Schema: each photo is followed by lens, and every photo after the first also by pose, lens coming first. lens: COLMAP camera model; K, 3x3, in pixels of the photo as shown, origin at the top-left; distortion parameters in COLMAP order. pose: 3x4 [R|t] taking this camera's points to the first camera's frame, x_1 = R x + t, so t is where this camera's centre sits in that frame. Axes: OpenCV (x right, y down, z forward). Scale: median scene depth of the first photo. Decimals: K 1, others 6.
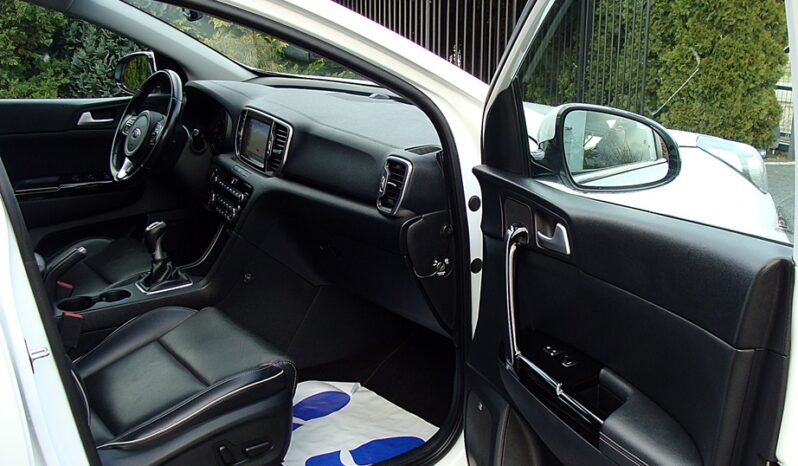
lens RADIAL K [[890.5, 0, 425.4], [0, 890.5, 235.4], [0, 0, 1]] dist [-0.204341, 0.296451]
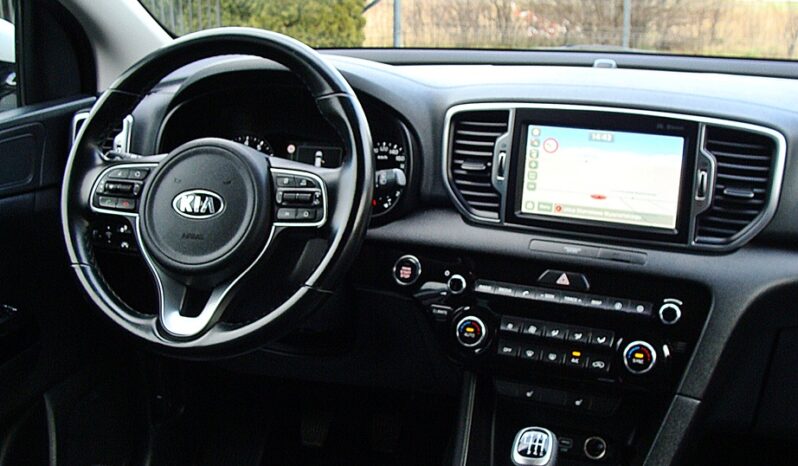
lens RADIAL K [[890.5, 0, 425.4], [0, 890.5, 235.4], [0, 0, 1]] dist [-0.204341, 0.296451]
pose [[0.786673, -0.184616, 0.589120, -0.475007], [0.175268, 0.981764, 0.073619, -0.114753], [-0.591969, 0.045340, 0.804685, 0.645234]]
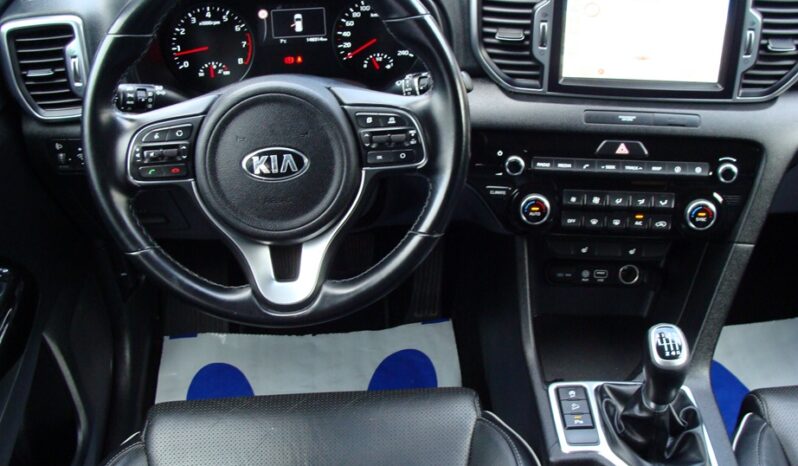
lens RADIAL K [[890.5, 0, 425.4], [0, 890.5, 235.4], [0, 0, 1]] dist [-0.204341, 0.296451]
pose [[0.545971, -0.546948, 0.634637, -0.521483], [0.248533, 0.829137, 0.500763, -0.243870], [-0.800092, -0.115674, 0.588619, 0.756986]]
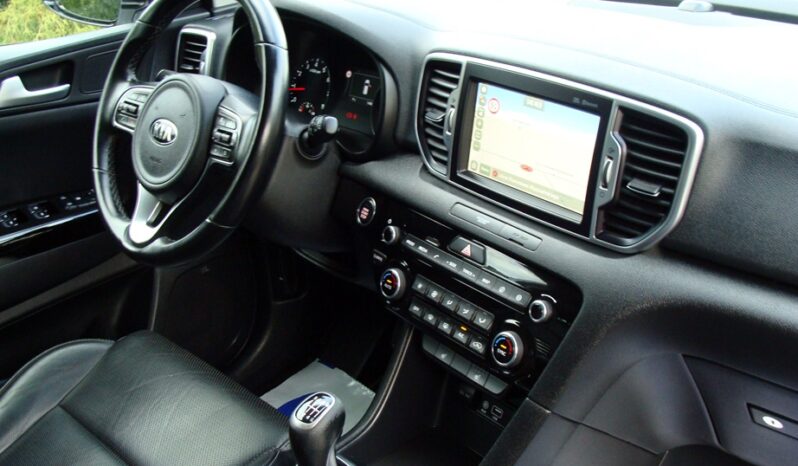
lens RADIAL K [[890.5, 0, 425.4], [0, 890.5, 235.4], [0, 0, 1]] dist [-0.204341, 0.296451]
pose [[0.985429, -0.108272, 0.131178, -0.267583], [0.087884, 0.984416, 0.152320, -0.120978], [-0.145626, -0.138572, 0.979587, 0.560919]]
